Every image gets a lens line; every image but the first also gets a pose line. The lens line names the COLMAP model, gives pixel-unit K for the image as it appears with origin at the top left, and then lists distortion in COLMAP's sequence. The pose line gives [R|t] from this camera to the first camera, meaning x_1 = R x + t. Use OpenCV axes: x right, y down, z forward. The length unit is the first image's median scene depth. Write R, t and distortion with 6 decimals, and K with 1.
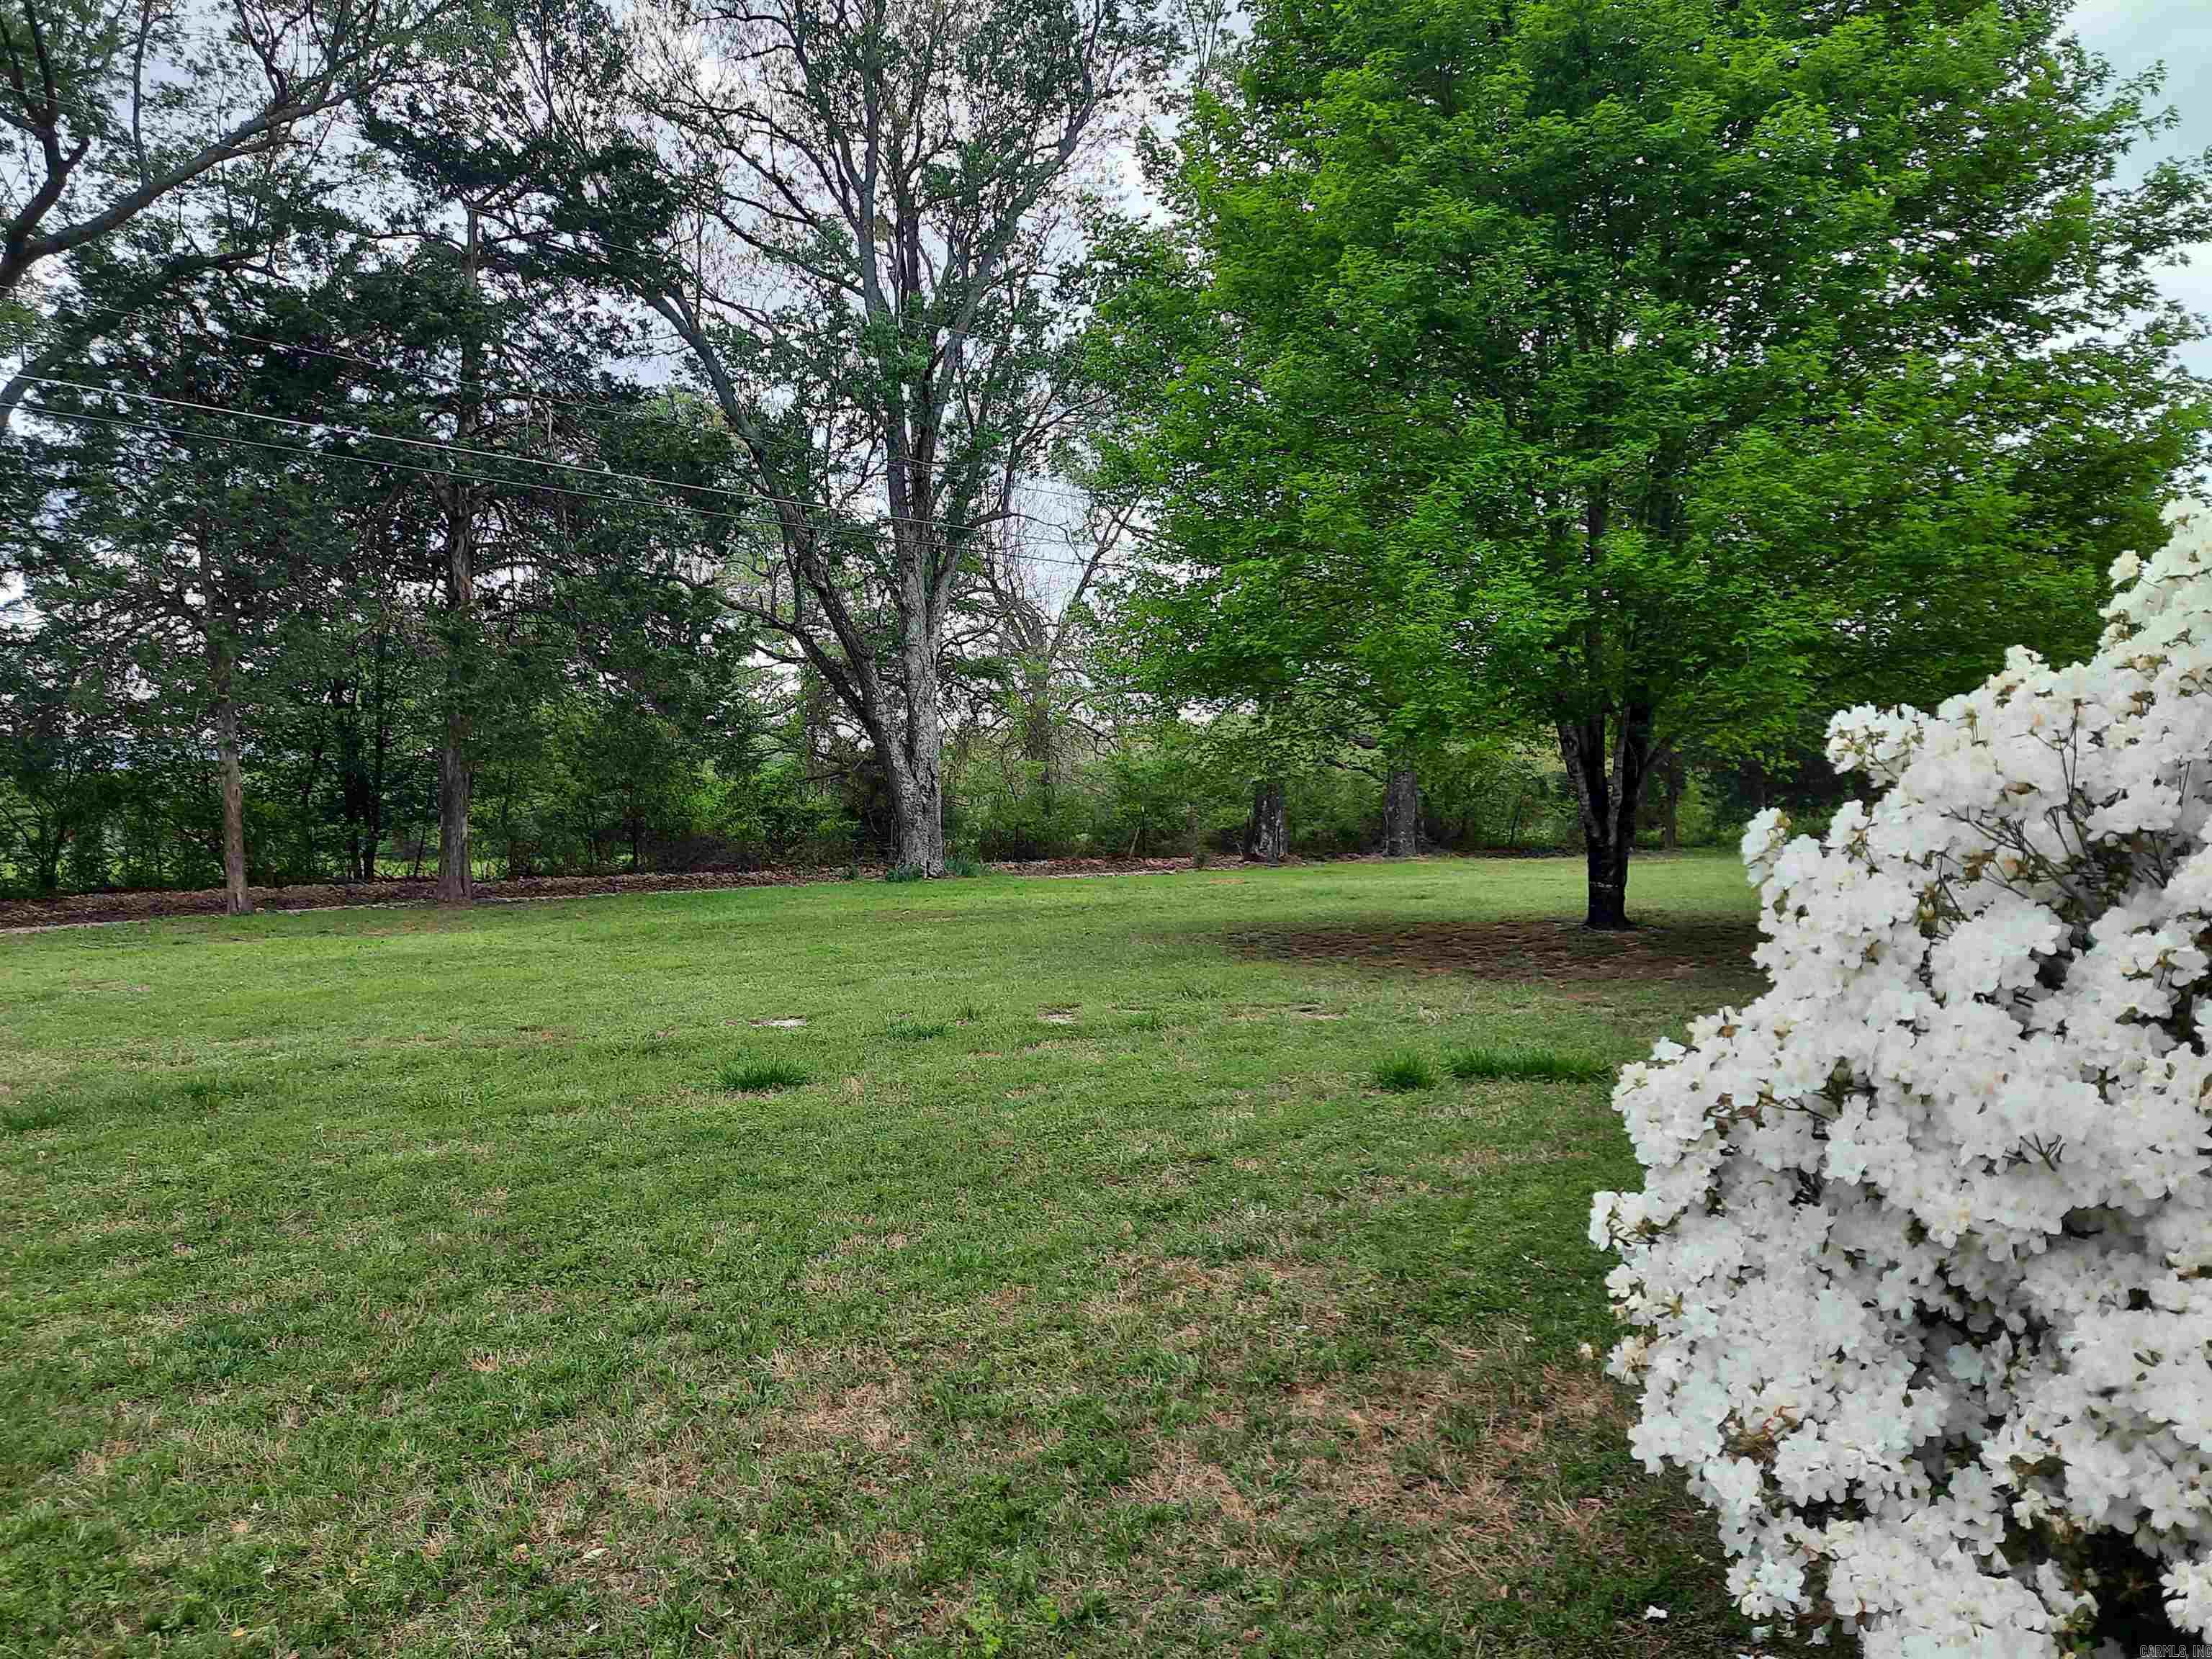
lens RADIAL K [[1642.2, 0, 1118.8], [0, 1642.2, 814.8], [0, 0, 1]] dist [0.054125, -0.043385]
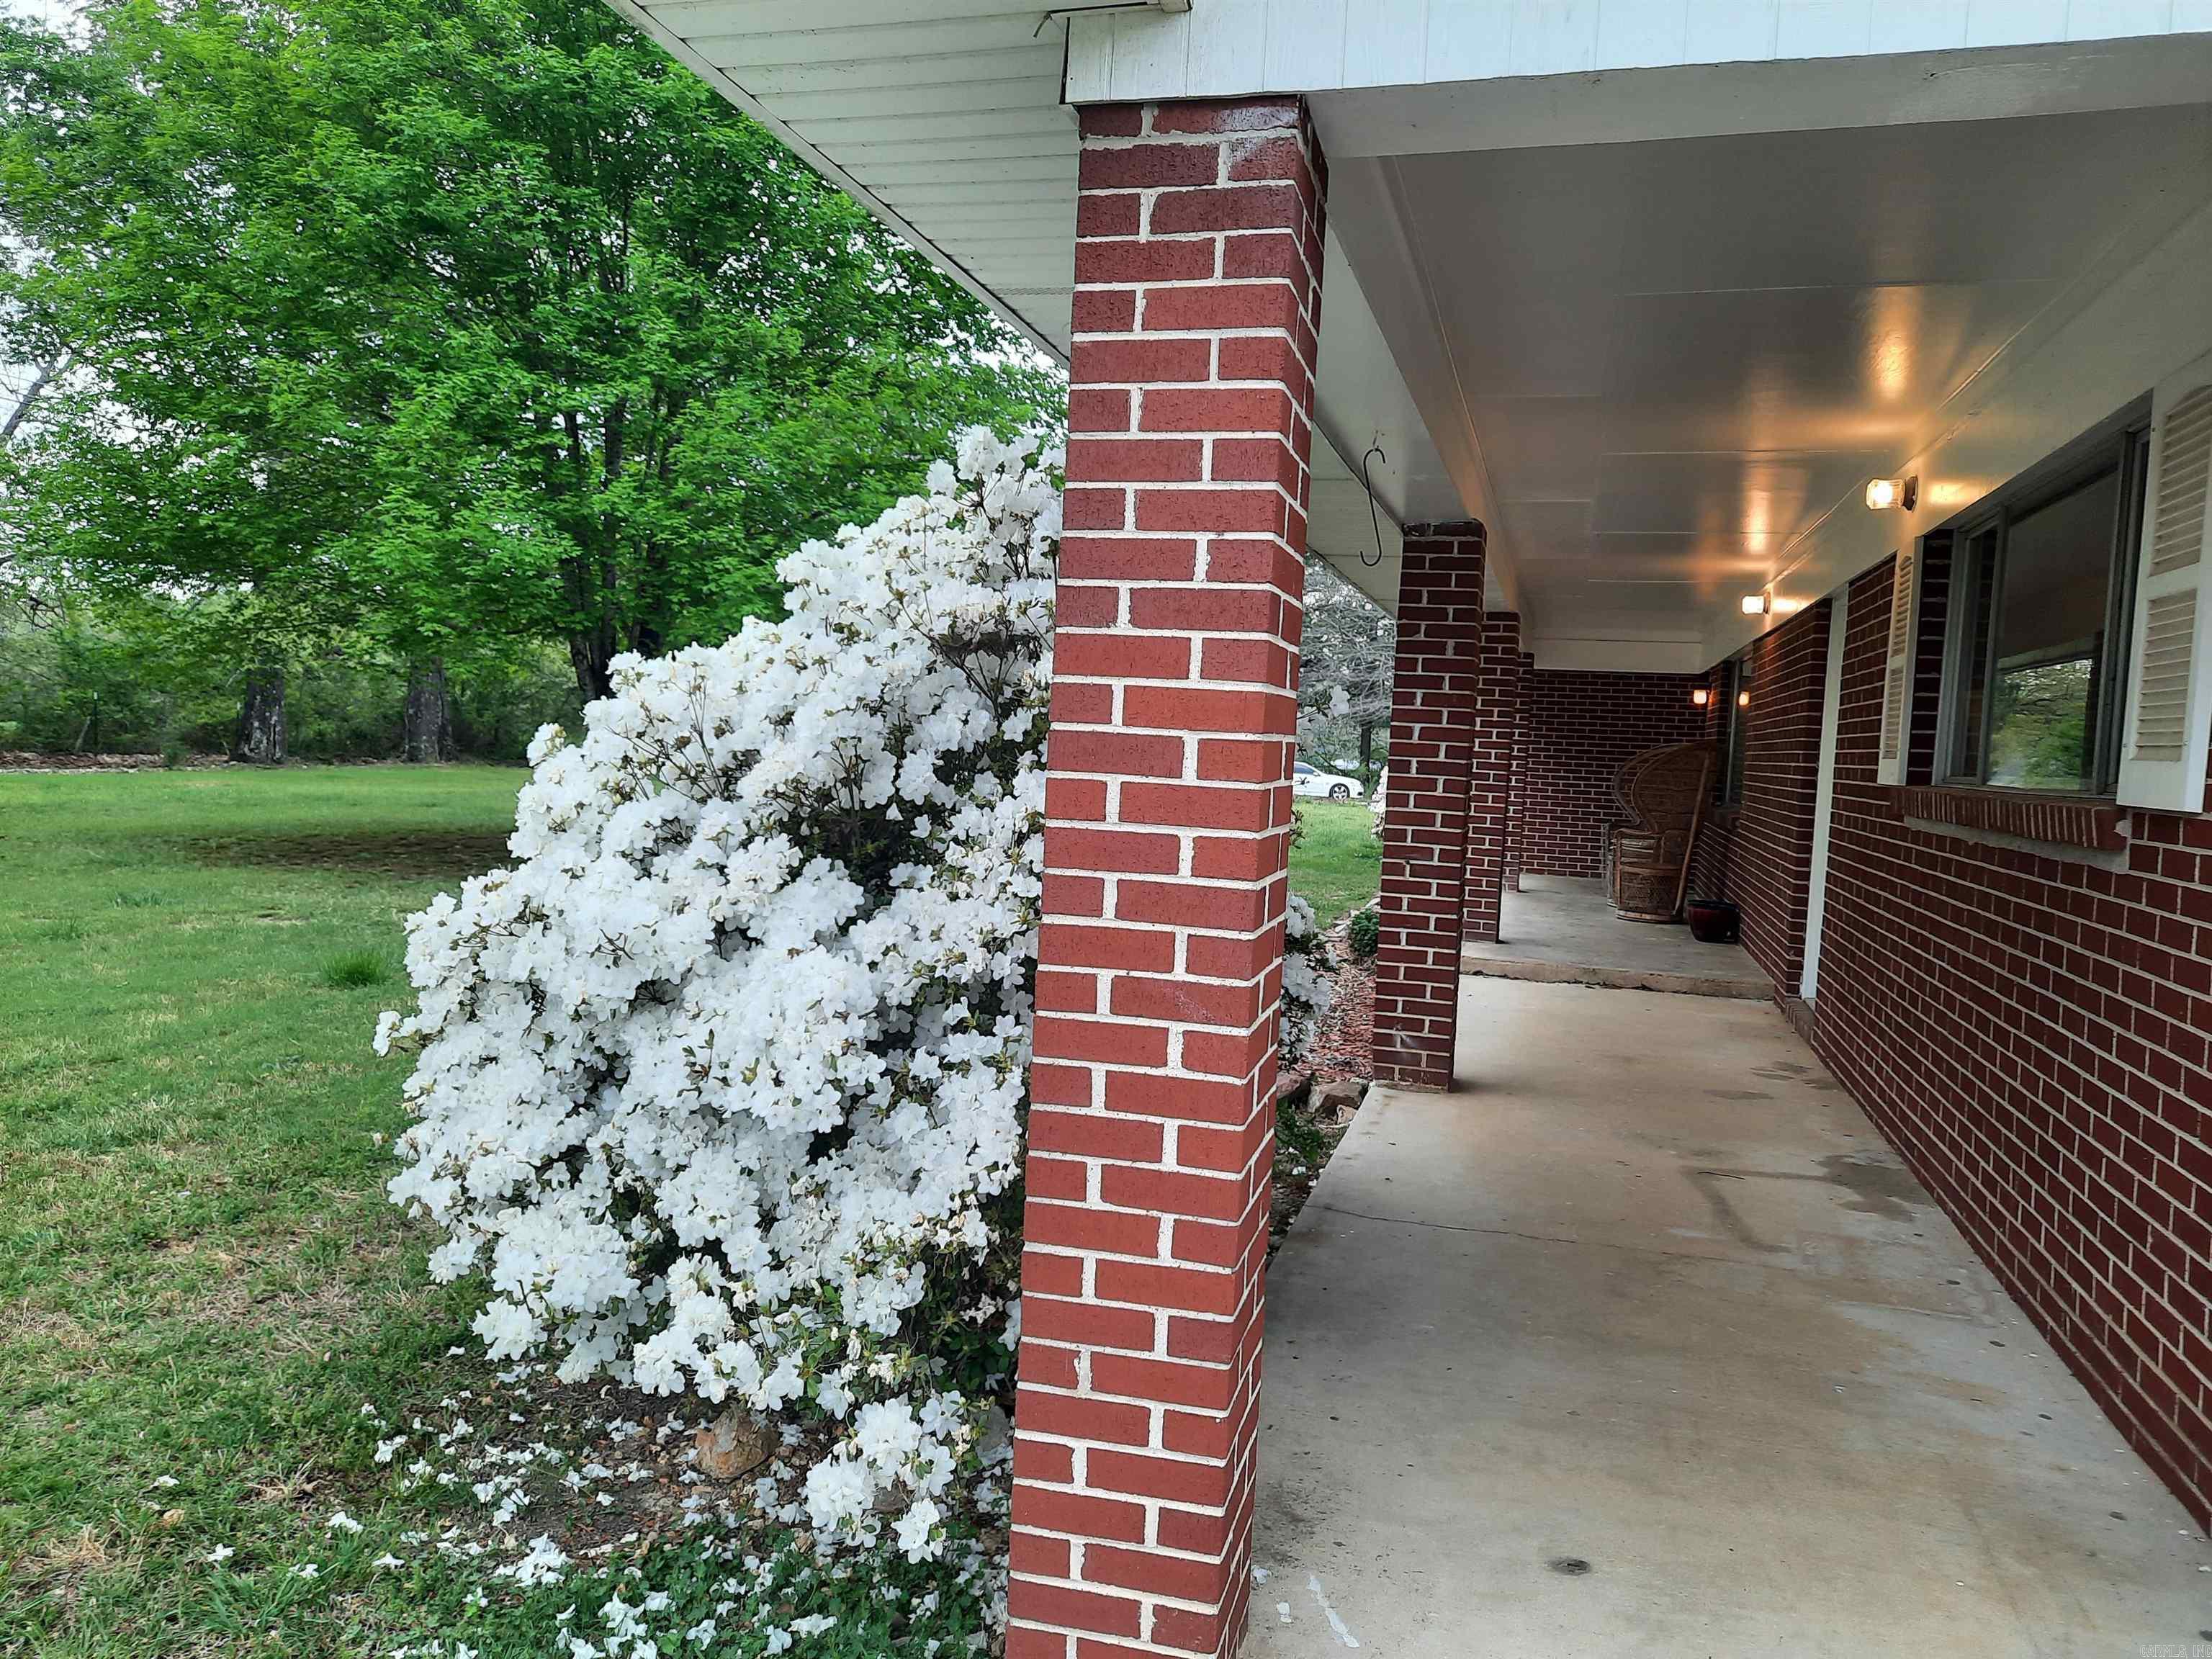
lens RADIAL K [[1642.2, 0, 1118.8], [0, 1642.2, 814.8], [0, 0, 1]] dist [0.054125, -0.043385]
pose [[0.844942, 0.019918, 0.534487, 0.045608], [-0.047676, 0.998133, 0.038172, -0.001877], [-0.532729, -0.057735, 0.844314, -0.227180]]
